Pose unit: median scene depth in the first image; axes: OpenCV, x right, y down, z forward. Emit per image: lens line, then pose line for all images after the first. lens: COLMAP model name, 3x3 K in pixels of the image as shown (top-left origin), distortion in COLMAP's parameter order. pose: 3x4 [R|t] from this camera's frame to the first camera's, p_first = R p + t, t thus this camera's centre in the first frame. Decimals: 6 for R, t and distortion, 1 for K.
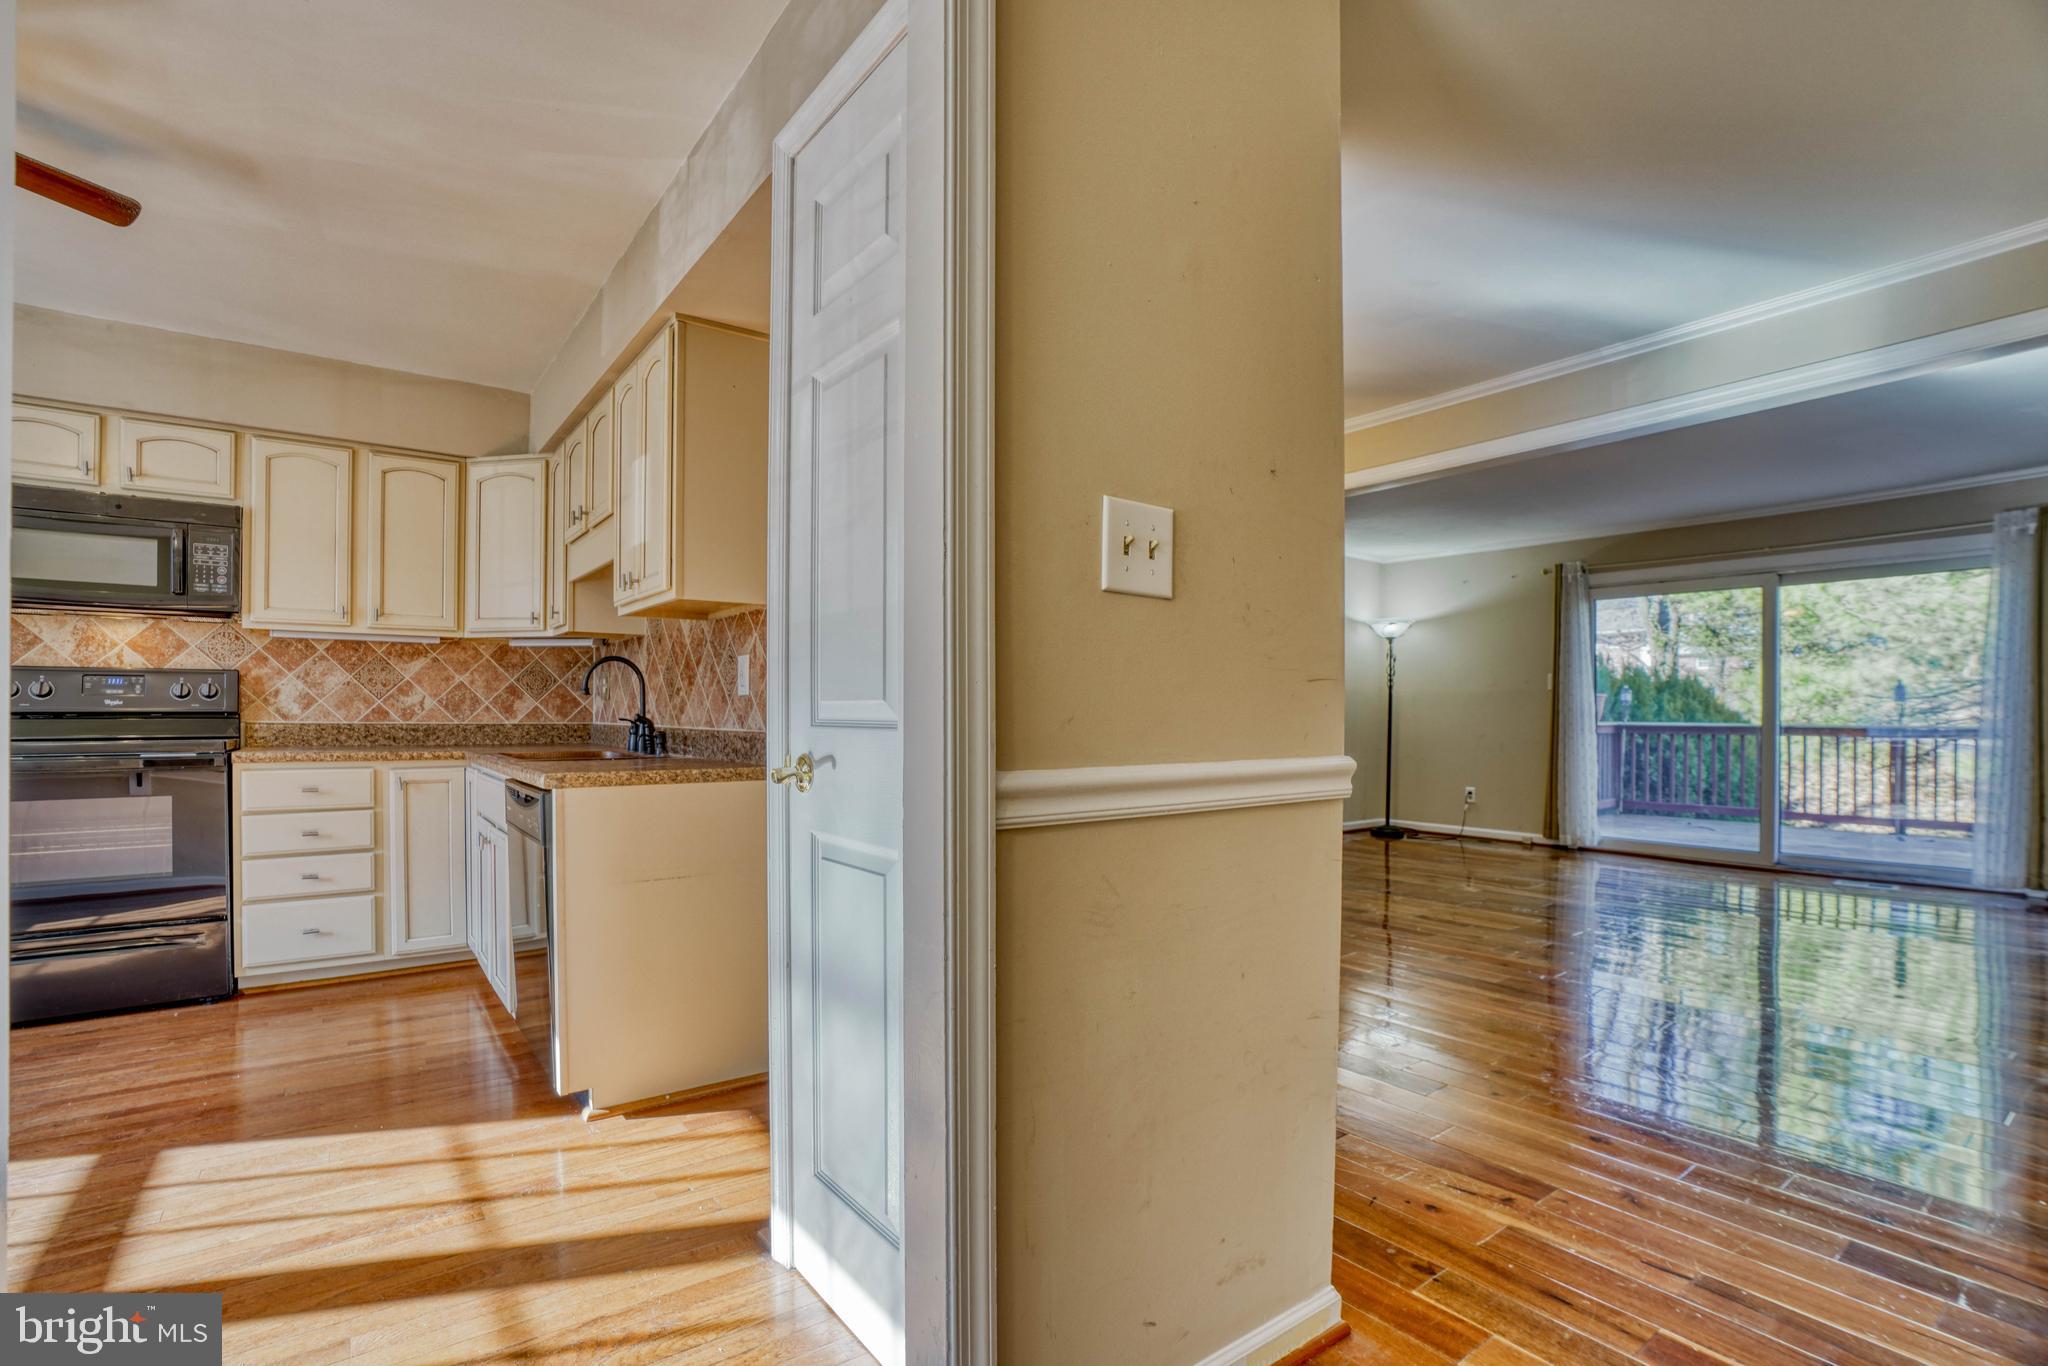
lens RADIAL K [[940.9, 0, 1009.1], [0, 940.9, 706.1], [0, 0, 1]] dist [-0.068851, 0.025049]
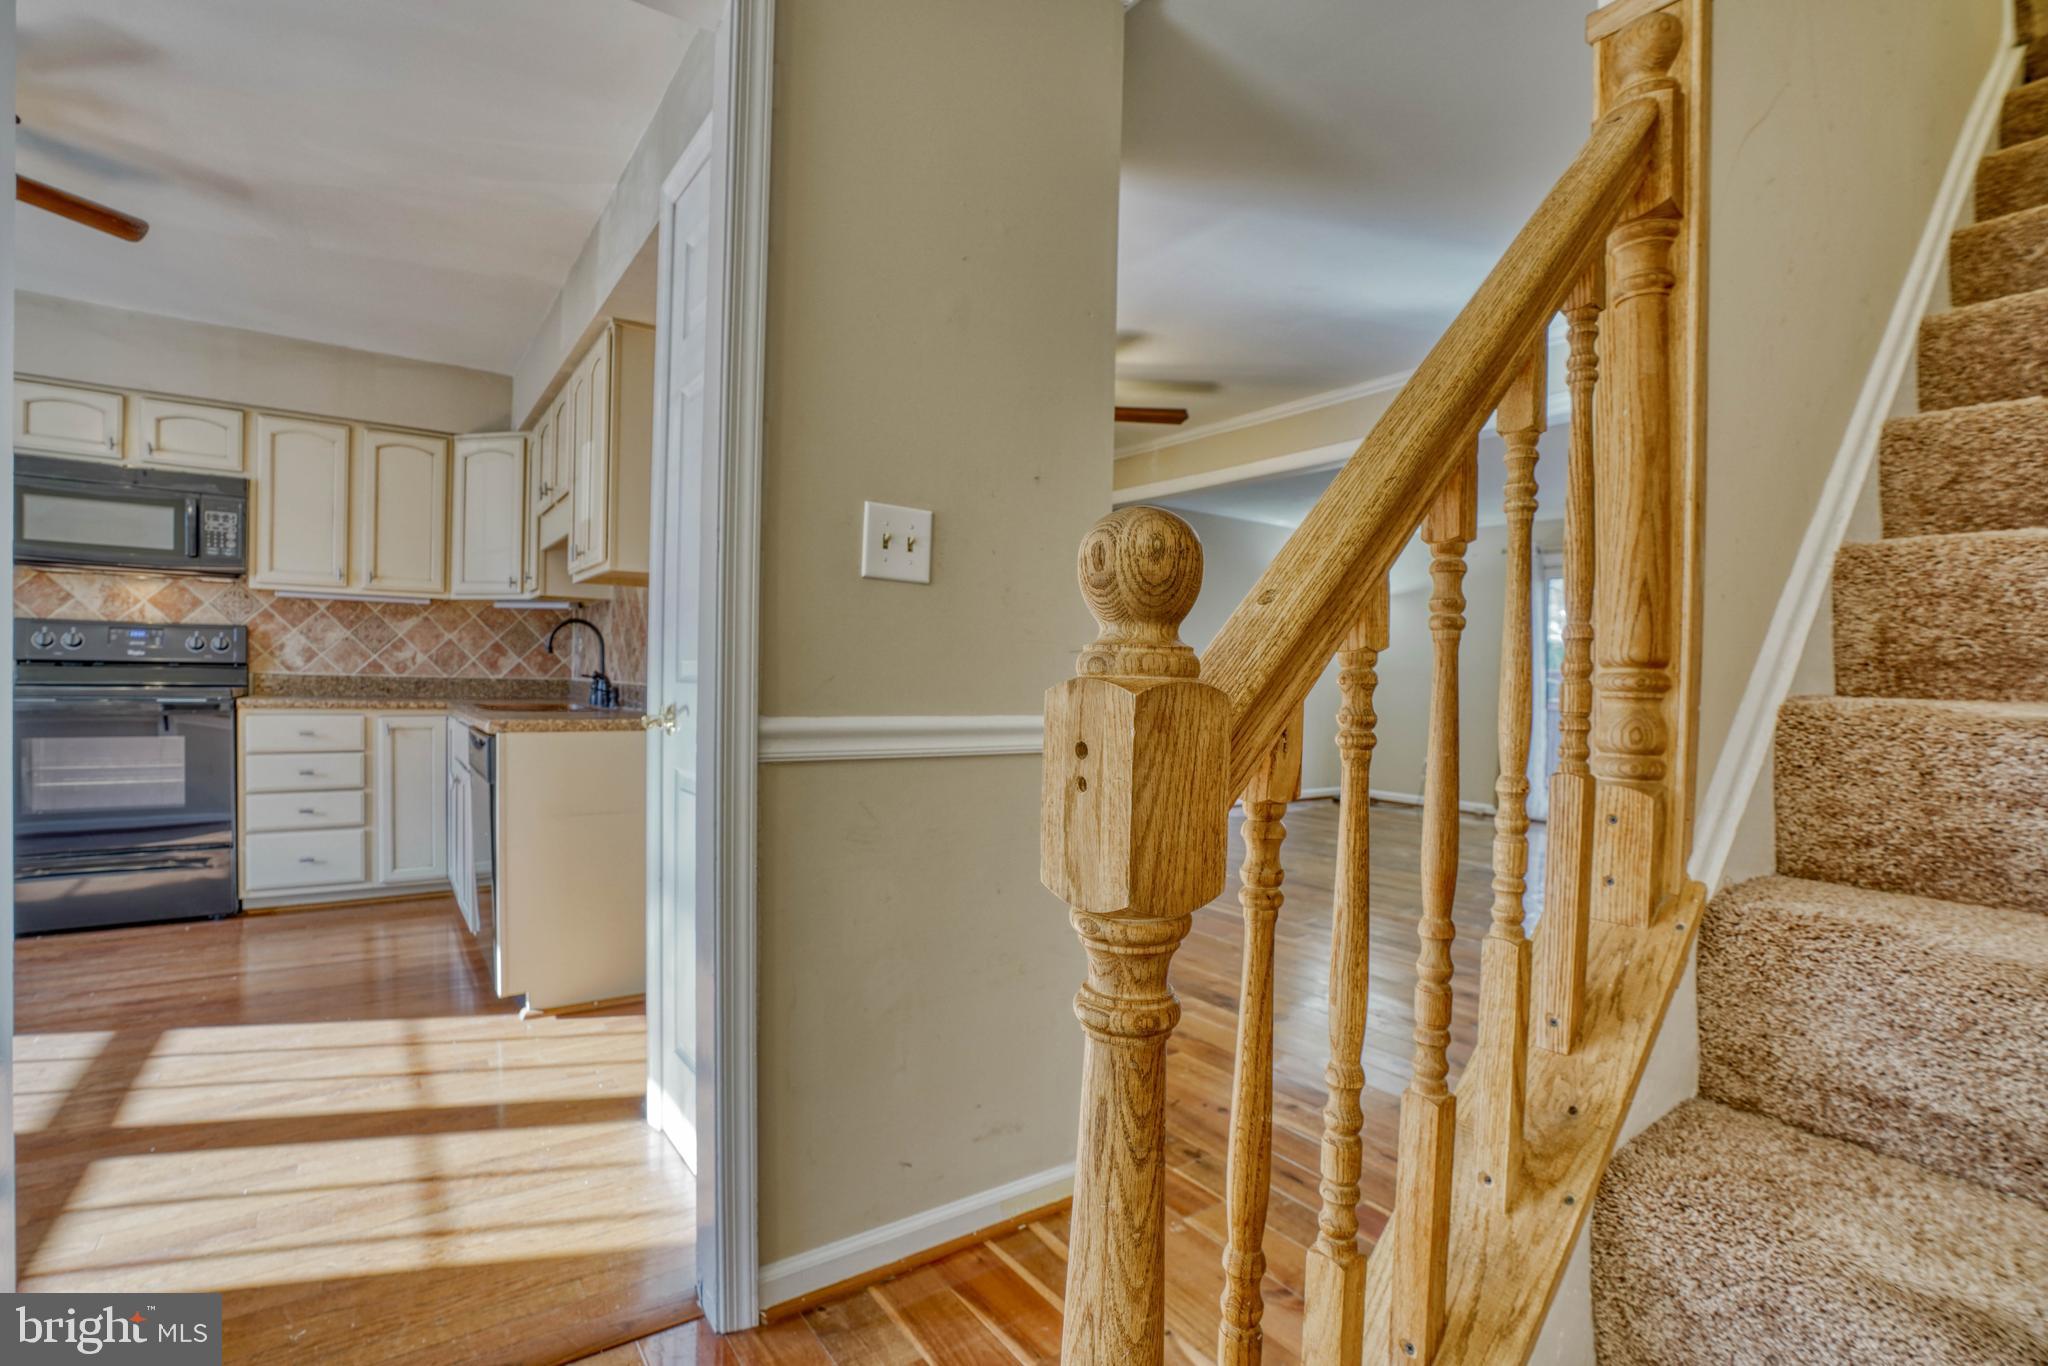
lens RADIAL K [[929.3, 0, 997.3], [0, 929.3, 690.3], [0, 0, 1]] dist [-0.072558, 0.028346]
pose [[0.999535, 0.018731, -0.024043, 0.109064], [-0.018230, 0.999616, 0.020880, -0.000062], [0.024424, -0.020432, 0.999493, -0.085060]]
